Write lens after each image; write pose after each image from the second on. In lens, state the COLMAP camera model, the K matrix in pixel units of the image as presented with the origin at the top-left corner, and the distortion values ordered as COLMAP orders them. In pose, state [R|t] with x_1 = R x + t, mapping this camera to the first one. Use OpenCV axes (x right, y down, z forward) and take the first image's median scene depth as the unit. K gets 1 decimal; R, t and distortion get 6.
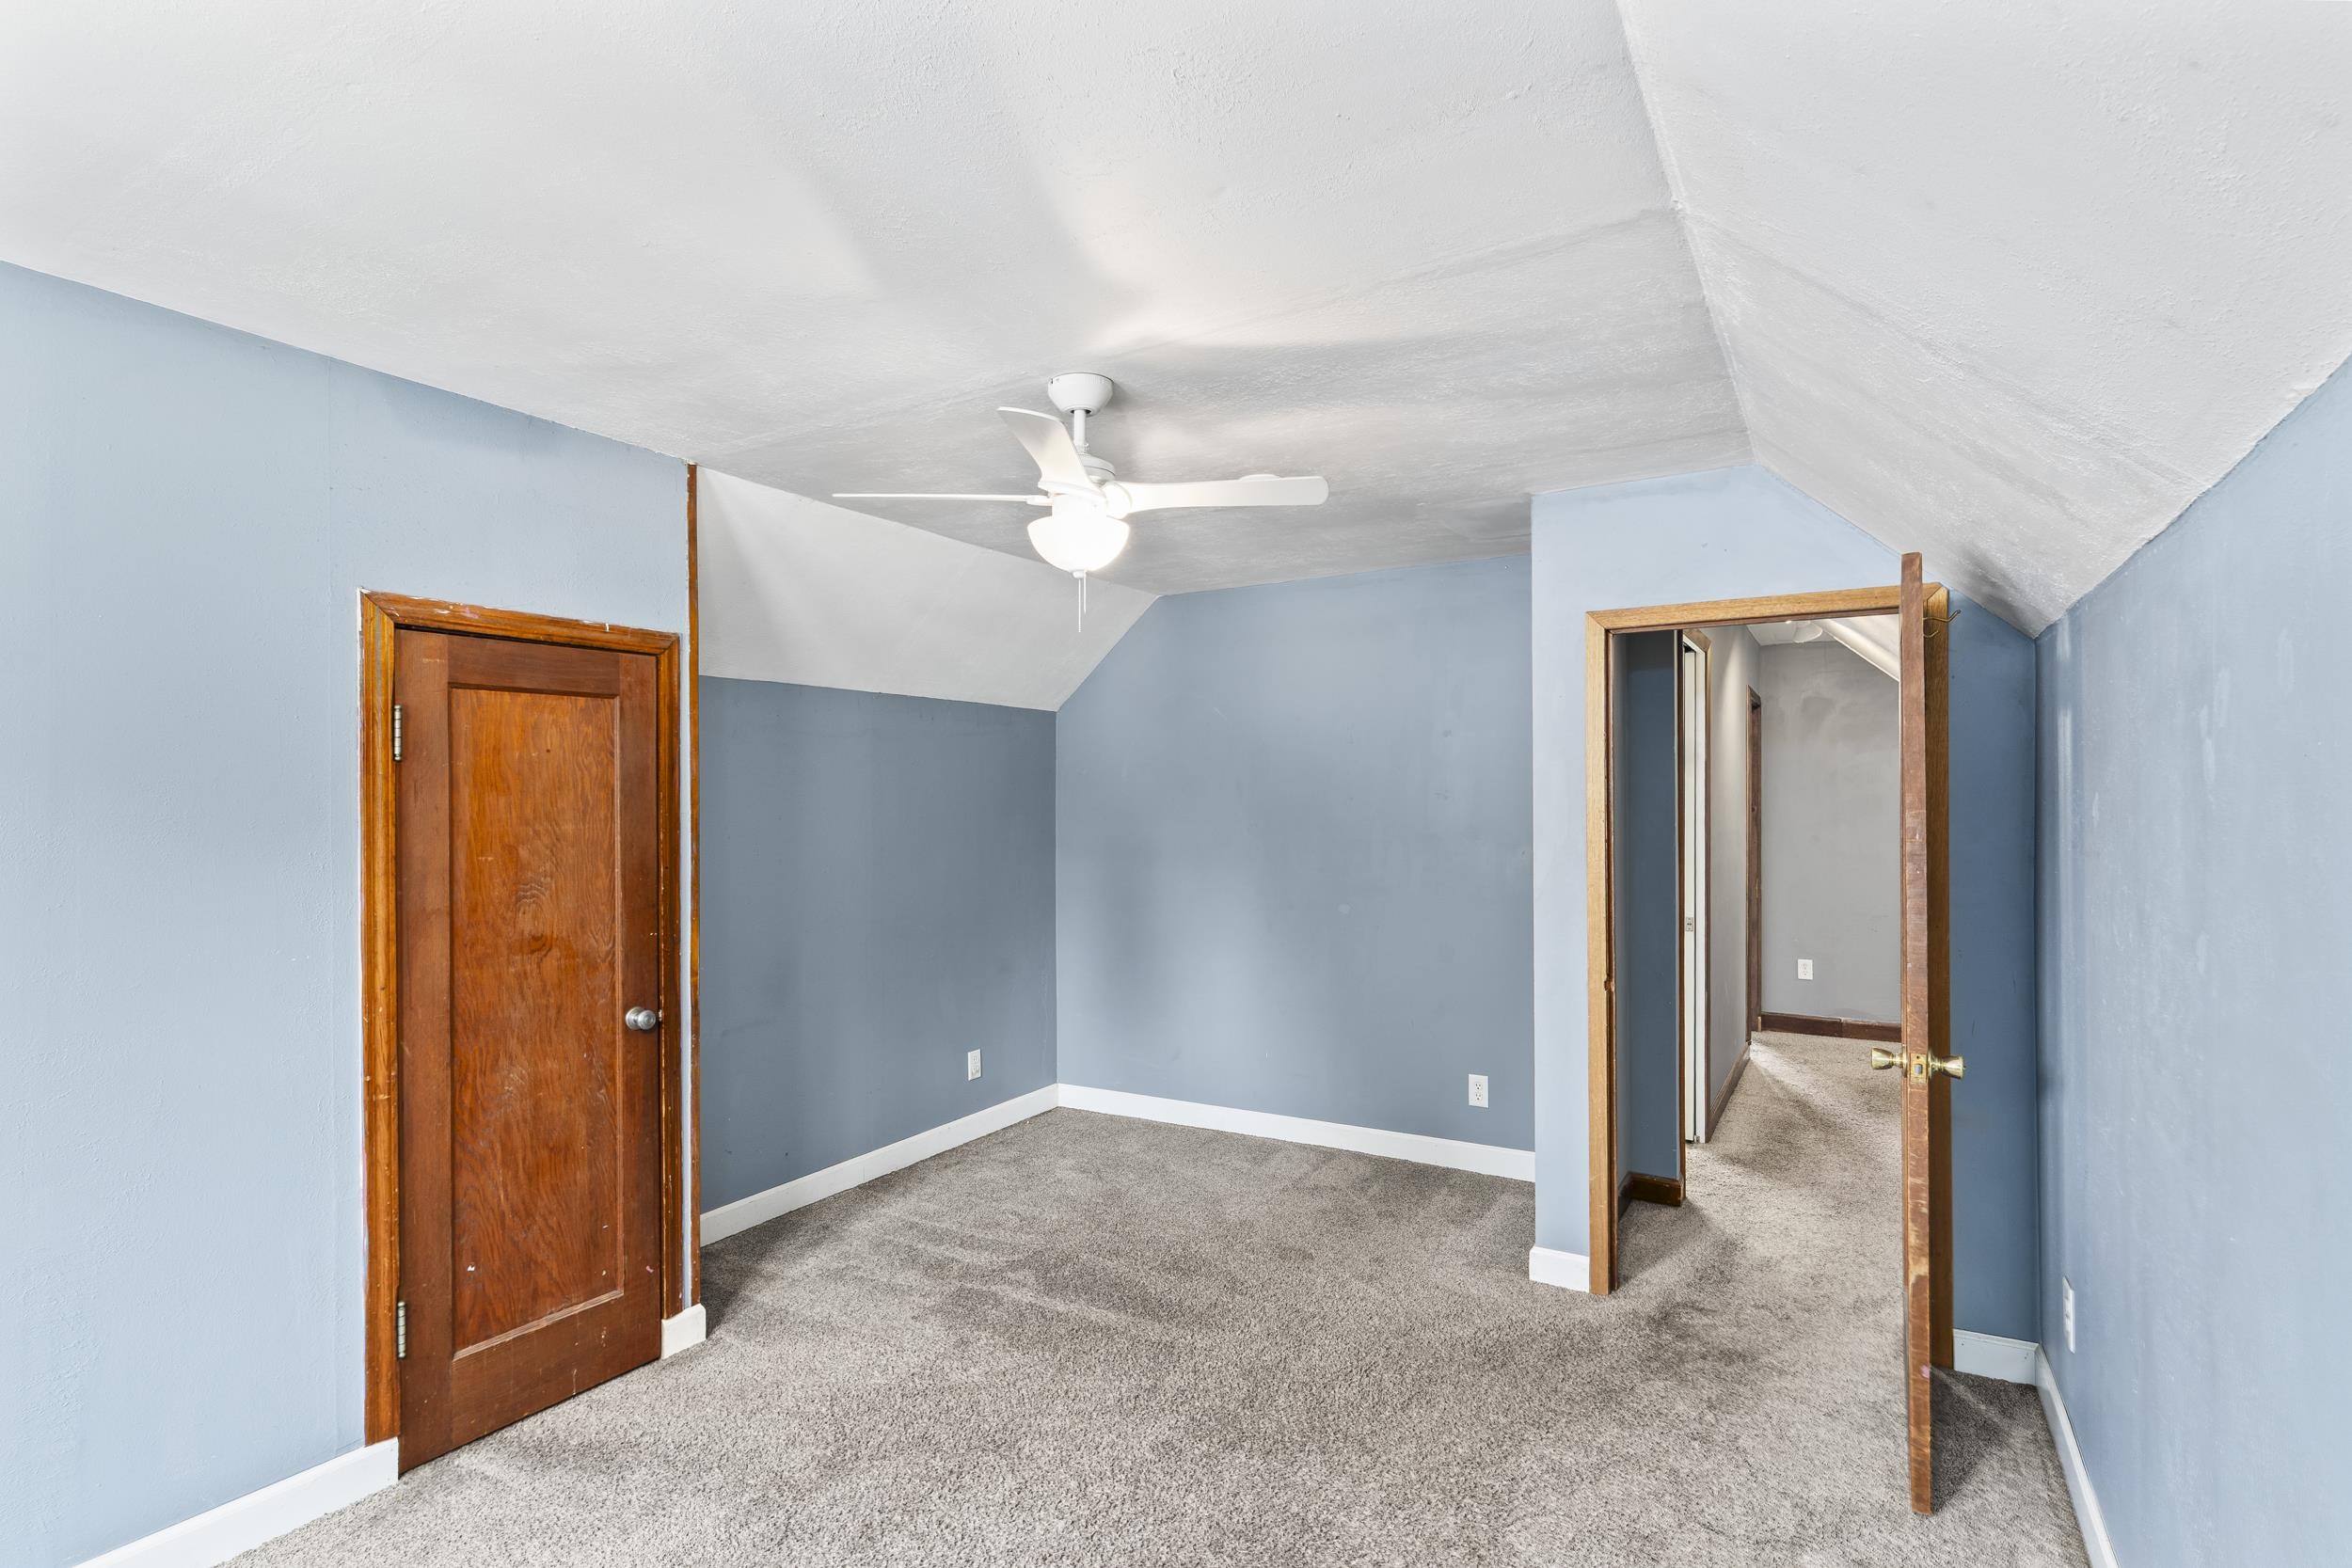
lens RADIAL K [[1133.5, 0, 1177.5], [0, 1133.5, 797.9], [0, 0, 1]] dist [0.002099, 0.000772]
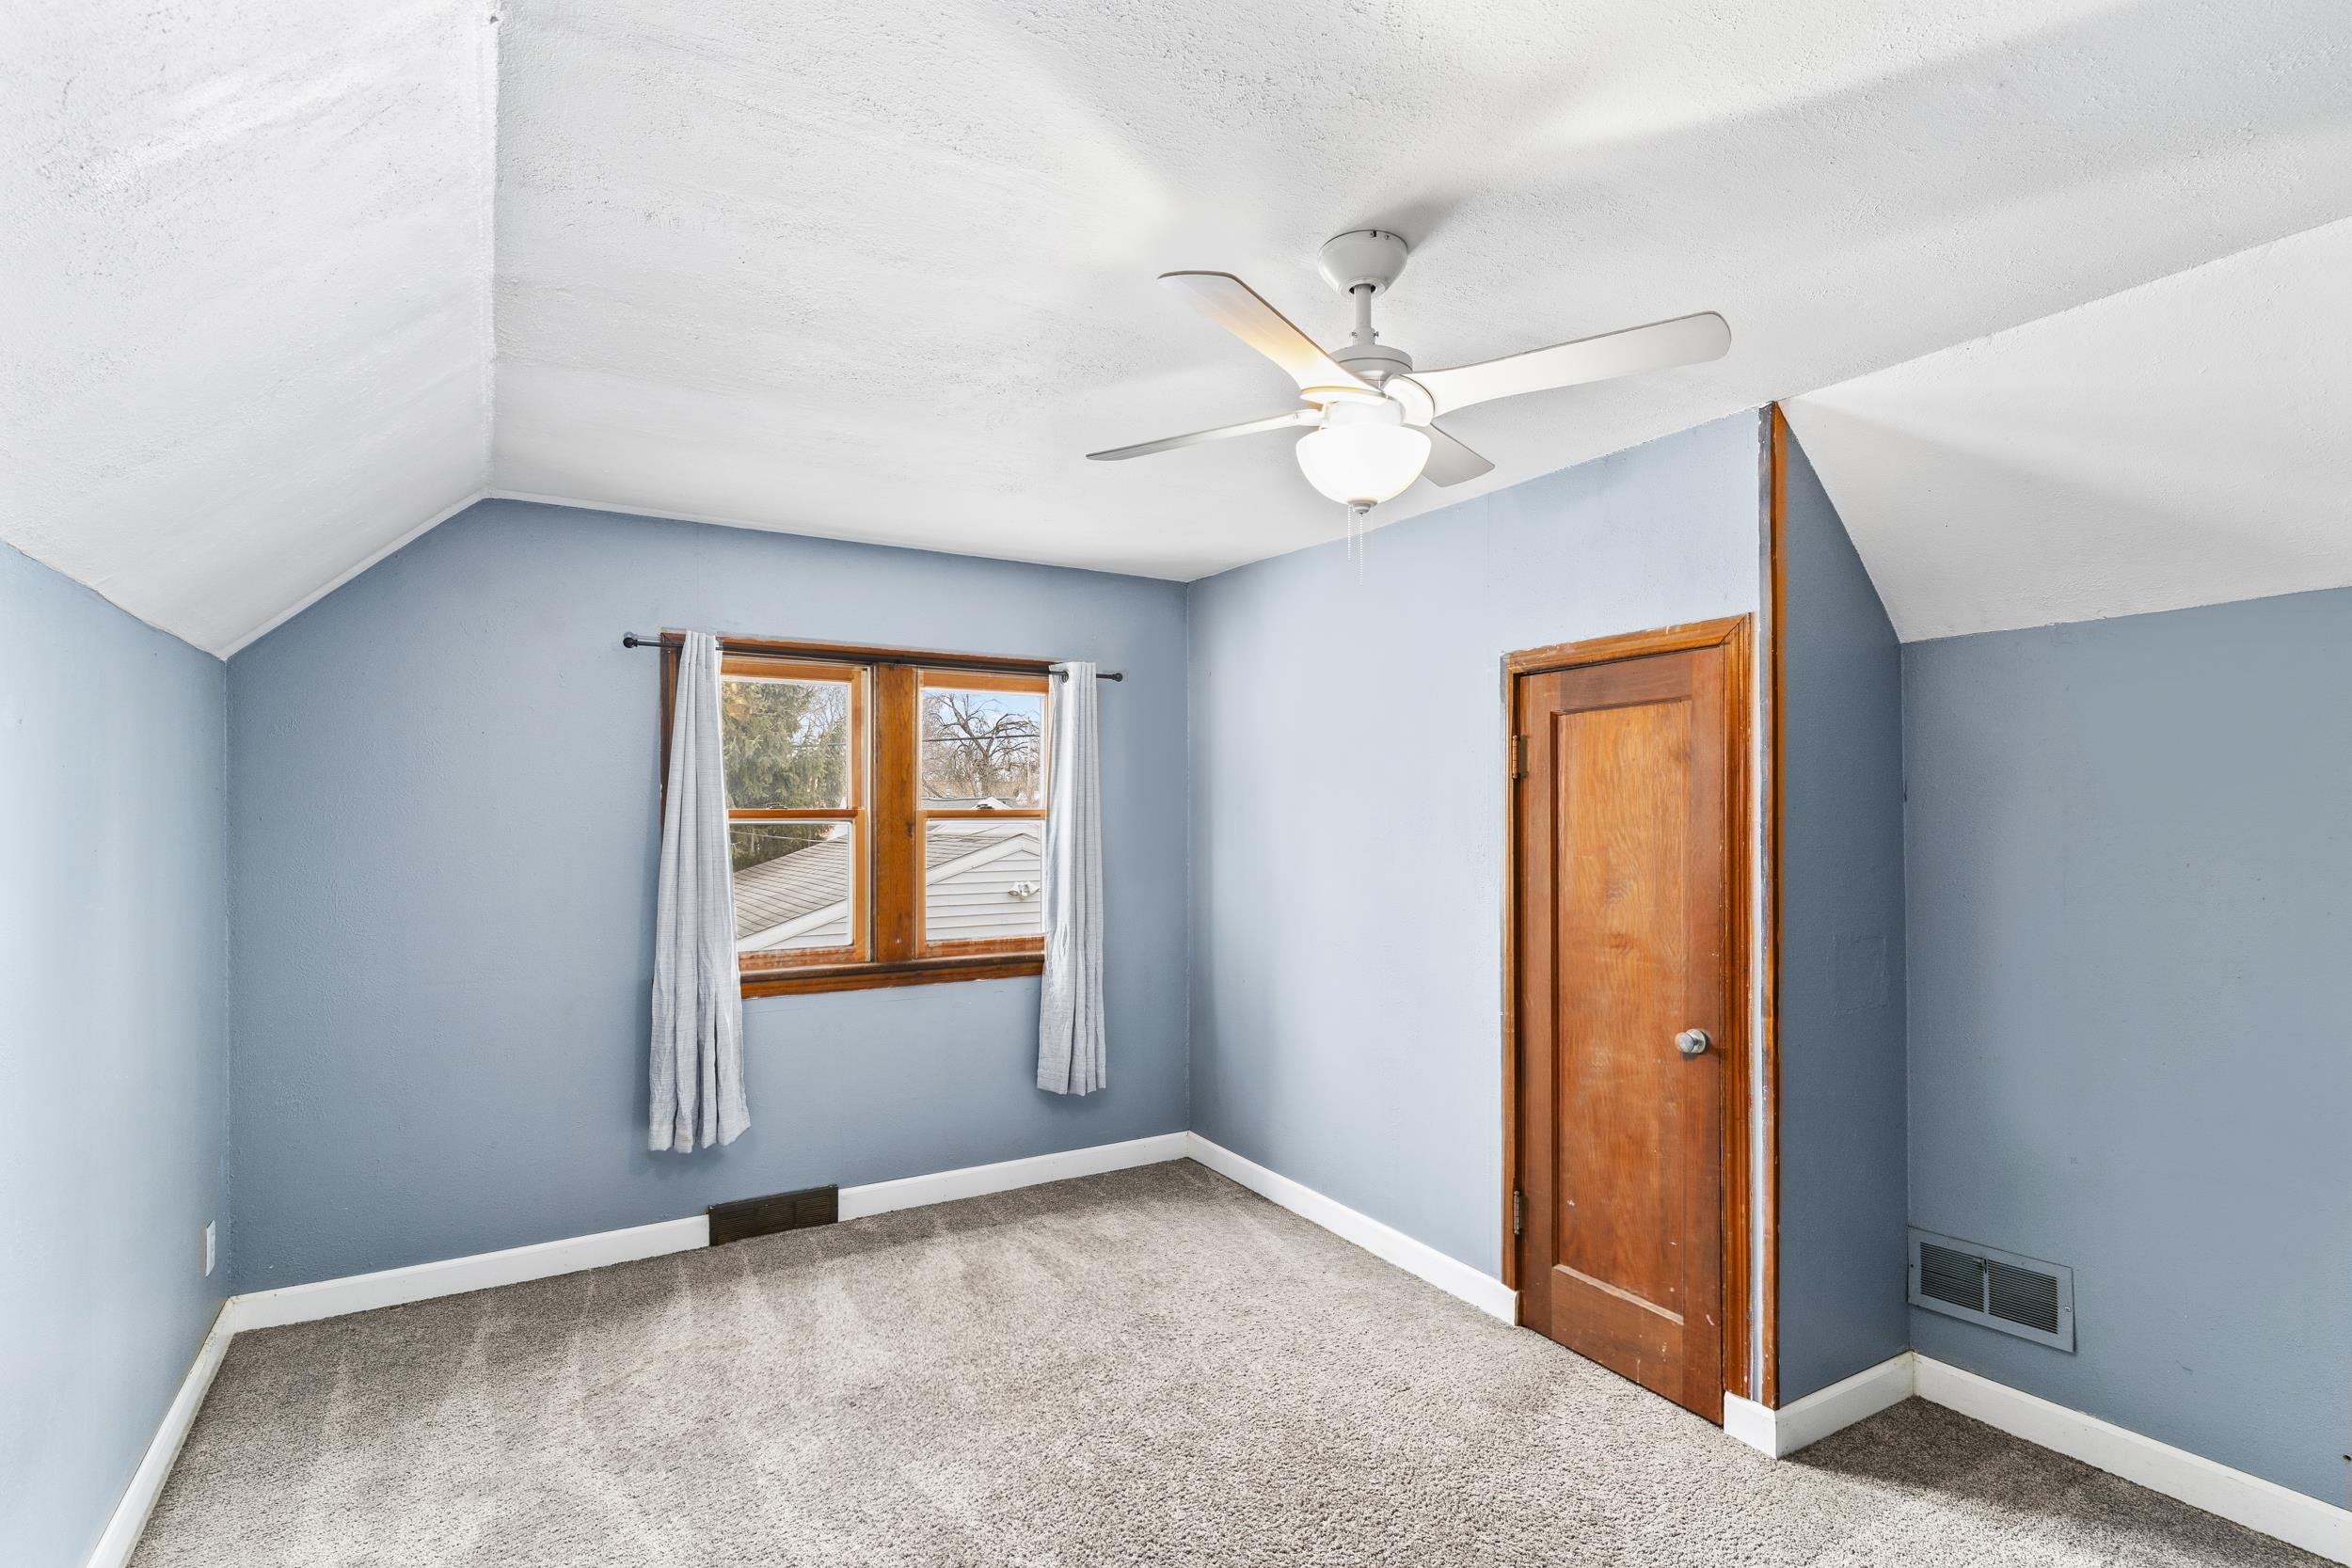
lens RADIAL K [[1133.5, 0, 1171.7], [0, 1133.5, 799.2], [0, 0, 1]] dist [0.002099, 0.000772]
pose [[-0.469455, -0.002515, -0.882953, 0.580697], [0.011221, 0.999898, -0.008814, -0.000937], [0.882885, -0.014045, -0.469379, 1.119884]]
